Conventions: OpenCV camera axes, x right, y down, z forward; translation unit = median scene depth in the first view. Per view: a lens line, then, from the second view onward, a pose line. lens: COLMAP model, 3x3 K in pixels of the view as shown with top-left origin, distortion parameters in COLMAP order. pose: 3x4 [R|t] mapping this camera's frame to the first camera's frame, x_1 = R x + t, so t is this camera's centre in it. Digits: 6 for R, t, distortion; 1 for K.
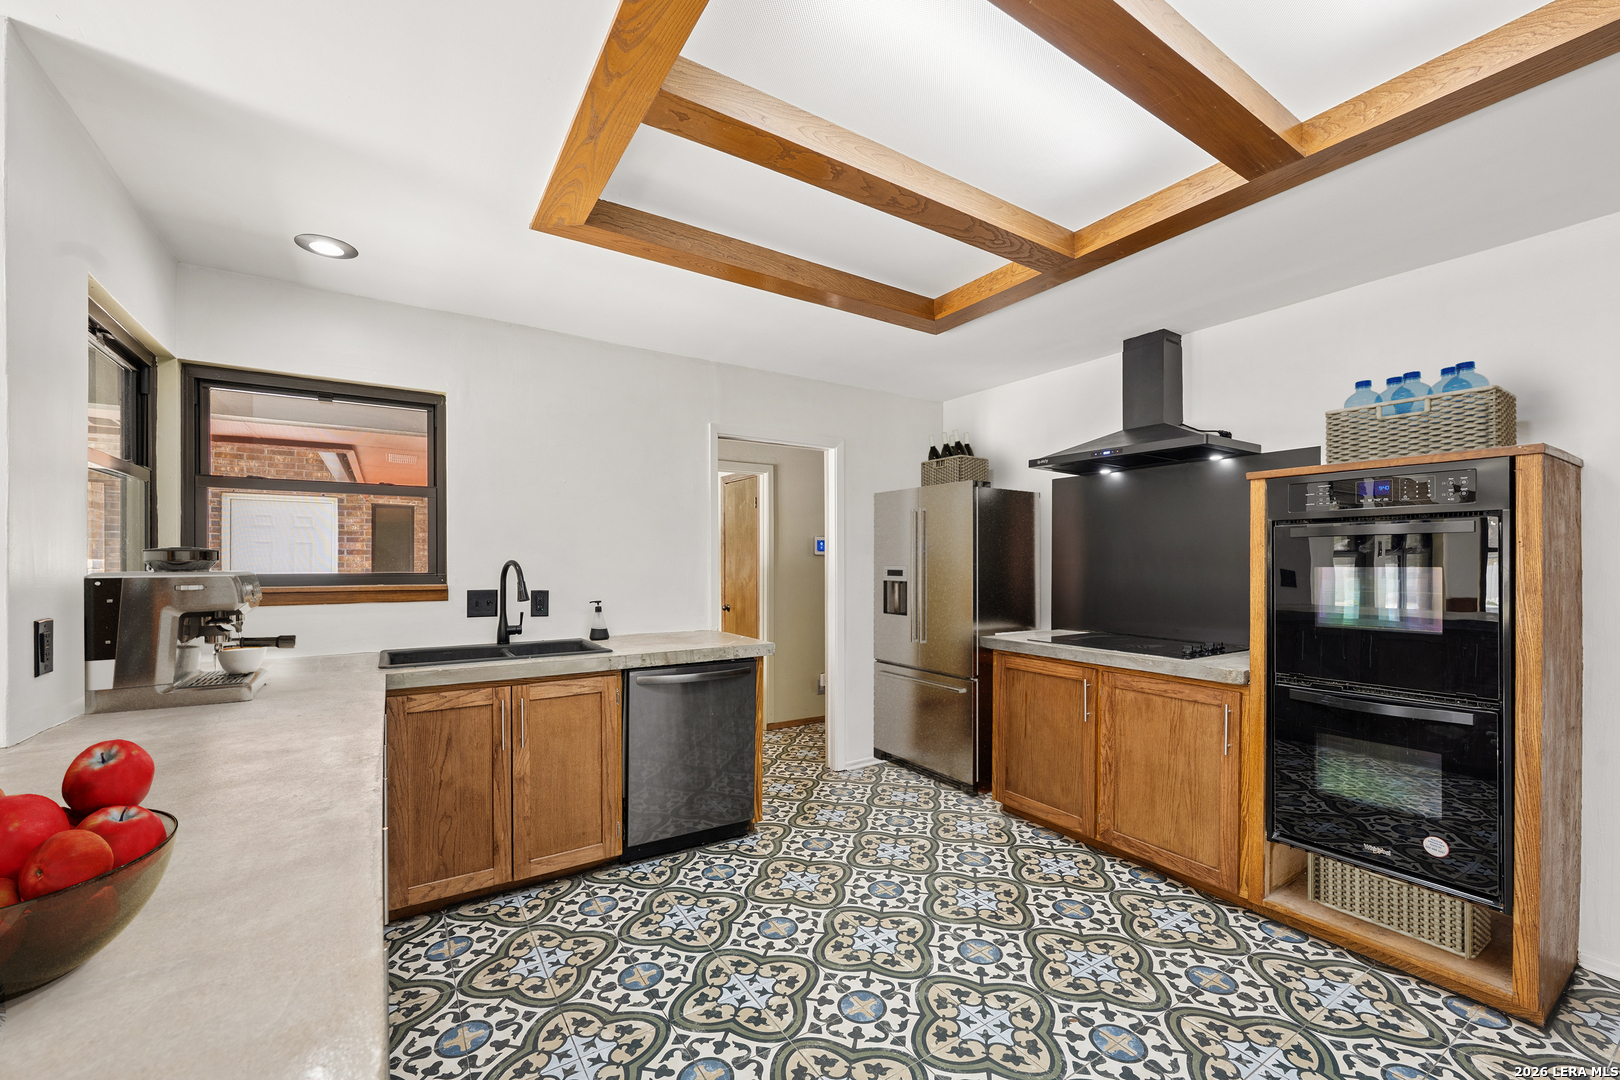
lens RADIAL K [[649.6, 0, 801.0], [0, 649.6, 561.4], [0, 0, 1]] dist [-0.007832, 0.000030]
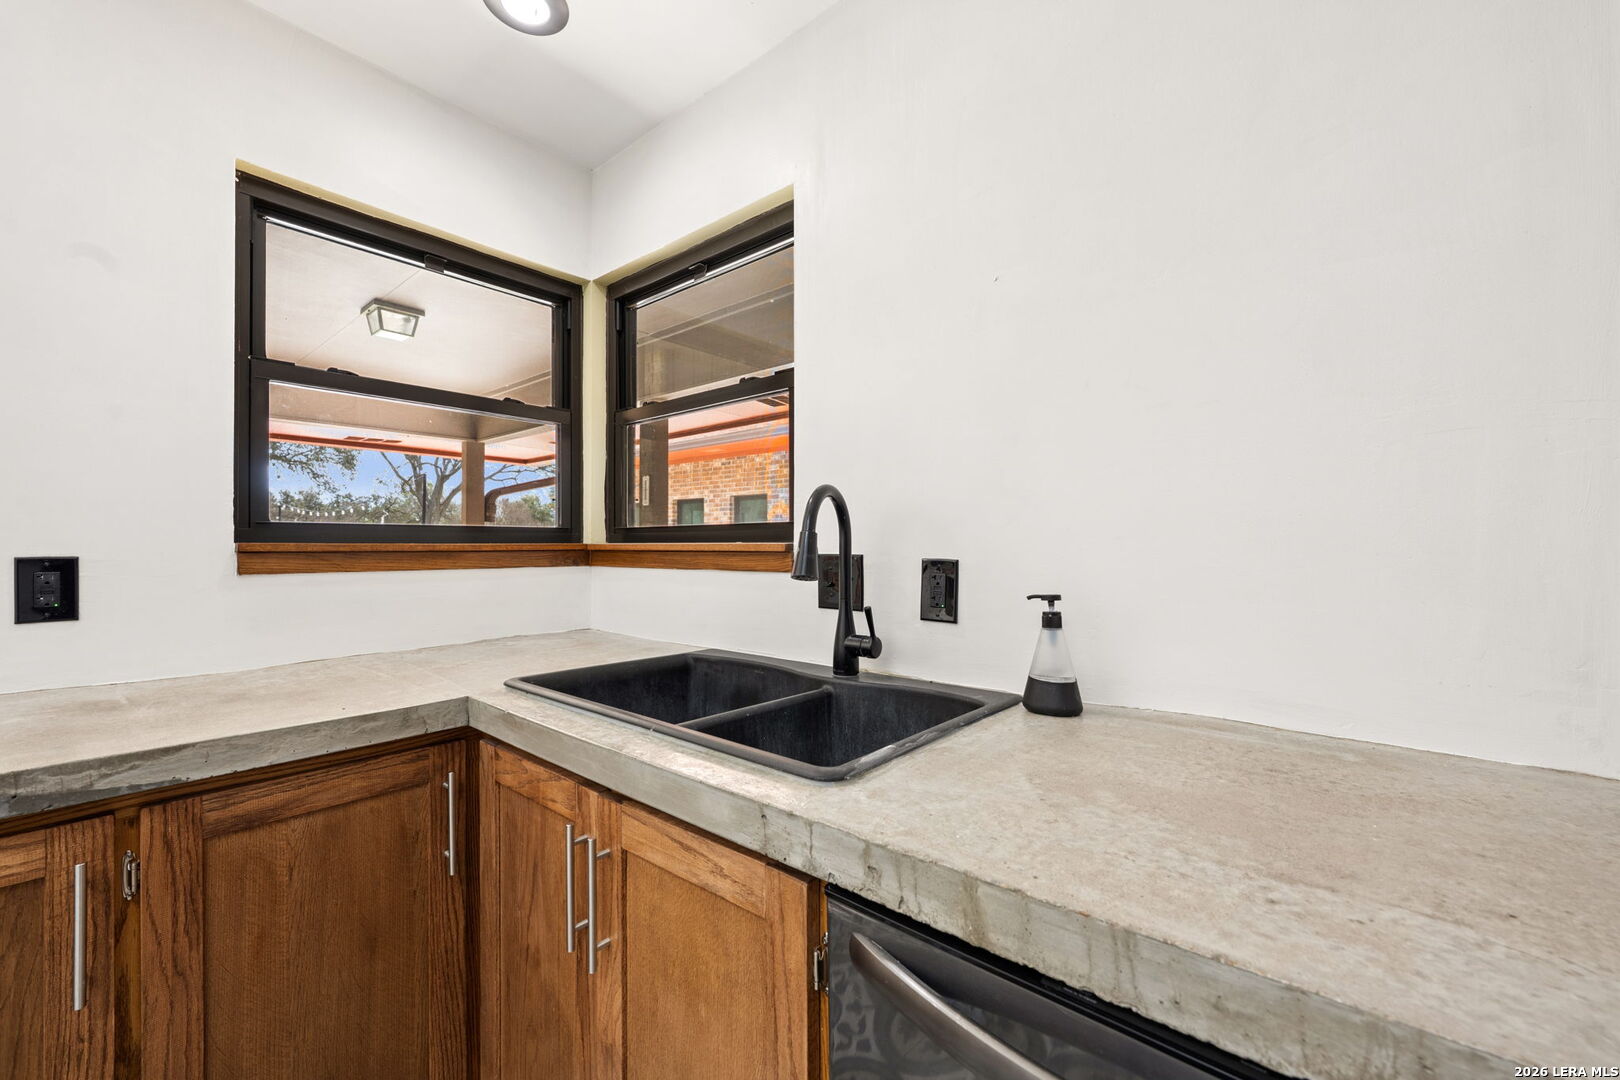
lens RADIAL K [[651.1, 0, 809.4], [0, 651.1, 550.6], [0, 0, 1]] dist [-0.001780, 0.000306]
pose [[0.304929, 0.007189, -0.952348, -0.038855], [0.003968, 0.999953, 0.008819, 0.042204], [0.952367, -0.006468, 0.304886, 0.944995]]
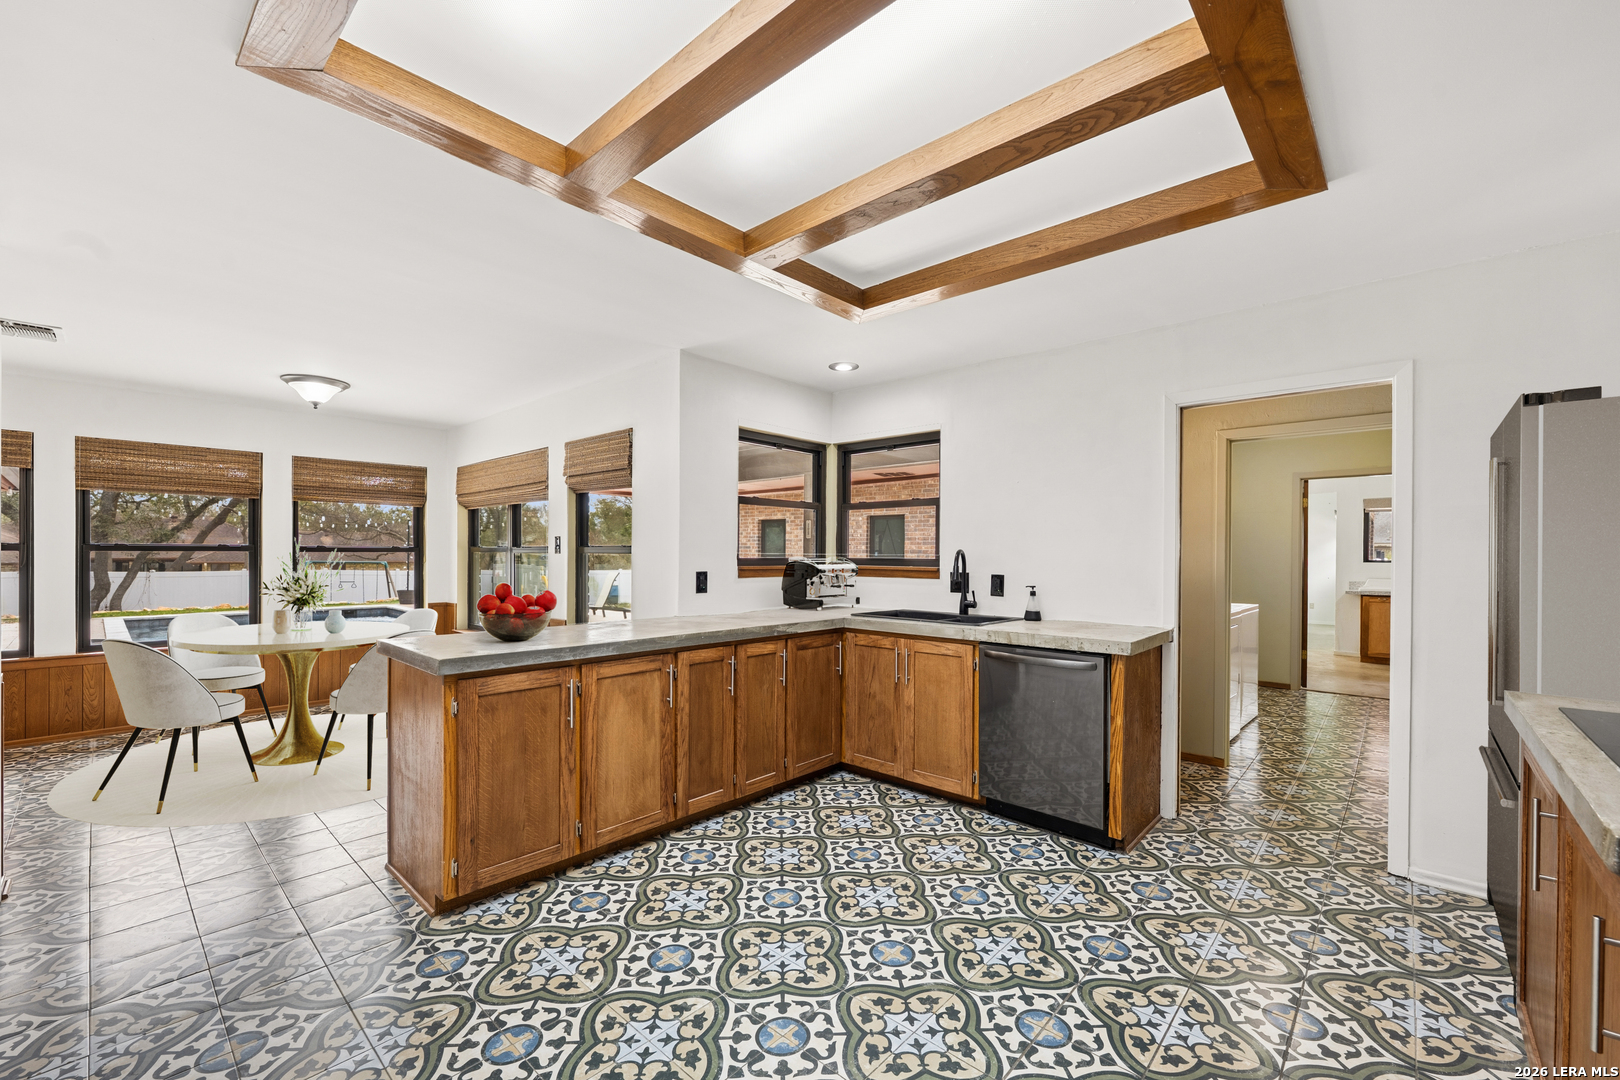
lens RADIAL K [[649.6, 0, 811.5], [0, 649.6, 552.7], [0, 0, 1]] dist [-0.007832, 0.000030]
pose [[0.260481, -0.001227, -0.965478, 0.803242], [-0.001819, 0.999997, -0.001762, 0.008682], [0.965477, 0.002215, 0.260478, 0.416678]]
